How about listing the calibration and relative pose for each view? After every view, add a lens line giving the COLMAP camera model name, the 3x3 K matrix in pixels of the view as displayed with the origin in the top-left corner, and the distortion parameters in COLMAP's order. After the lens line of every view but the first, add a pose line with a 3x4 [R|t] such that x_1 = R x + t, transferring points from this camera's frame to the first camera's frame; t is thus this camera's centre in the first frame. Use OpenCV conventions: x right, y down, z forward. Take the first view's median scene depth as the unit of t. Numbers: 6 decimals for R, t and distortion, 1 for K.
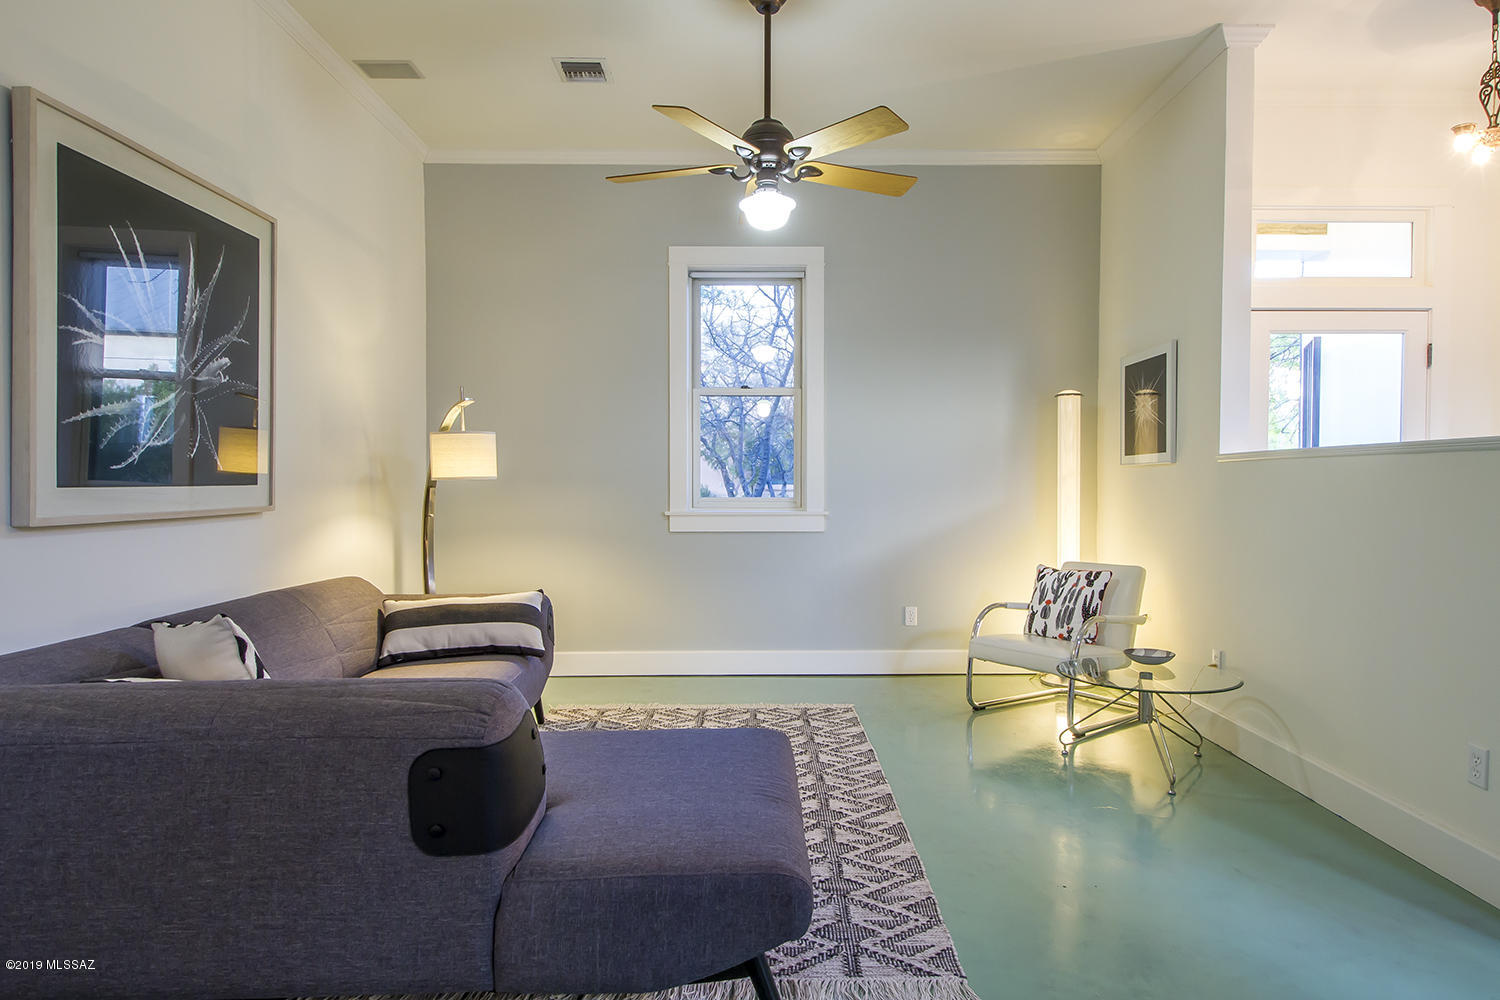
lens RADIAL K [[889.7, 0, 751.3], [0, 889.7, 495.5], [0, 0, 1]] dist [0.011873, -0.000689]
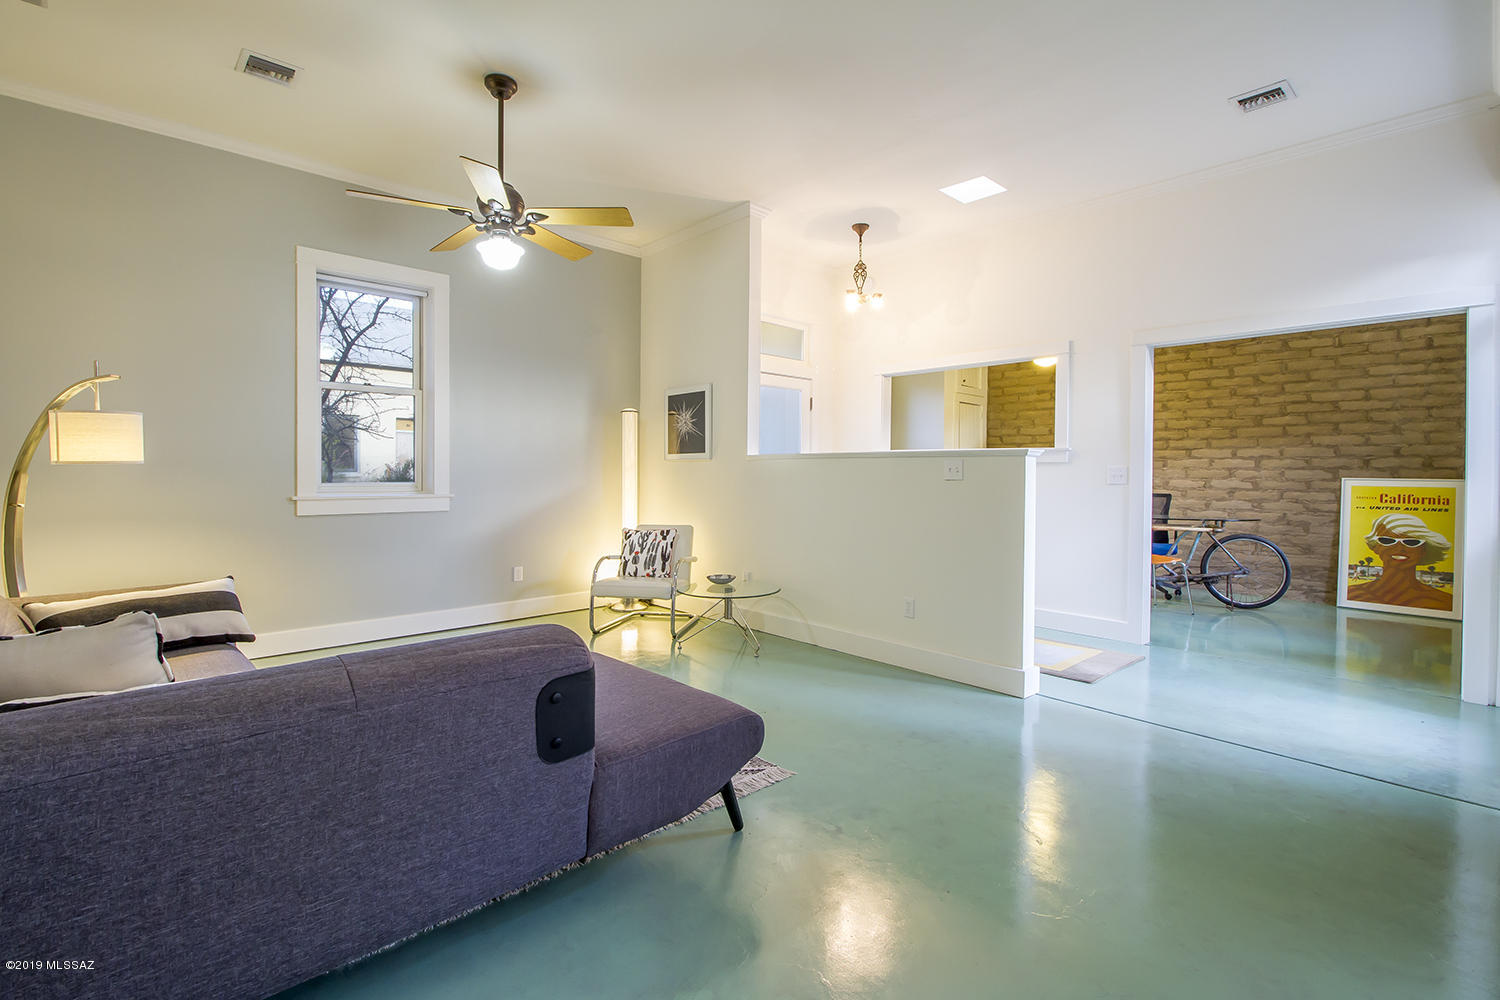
lens RADIAL K [[694.9, 0, 755.3], [0, 694.9, 474.2], [0, 0, 1]] dist [0.003282, -0.002359]
pose [[0.731079, 0.003591, 0.682284, -0.359861], [0.003404, 0.999955, -0.008911, 0.001597], [-0.682285, 0.008837, 0.731033, 0.035581]]
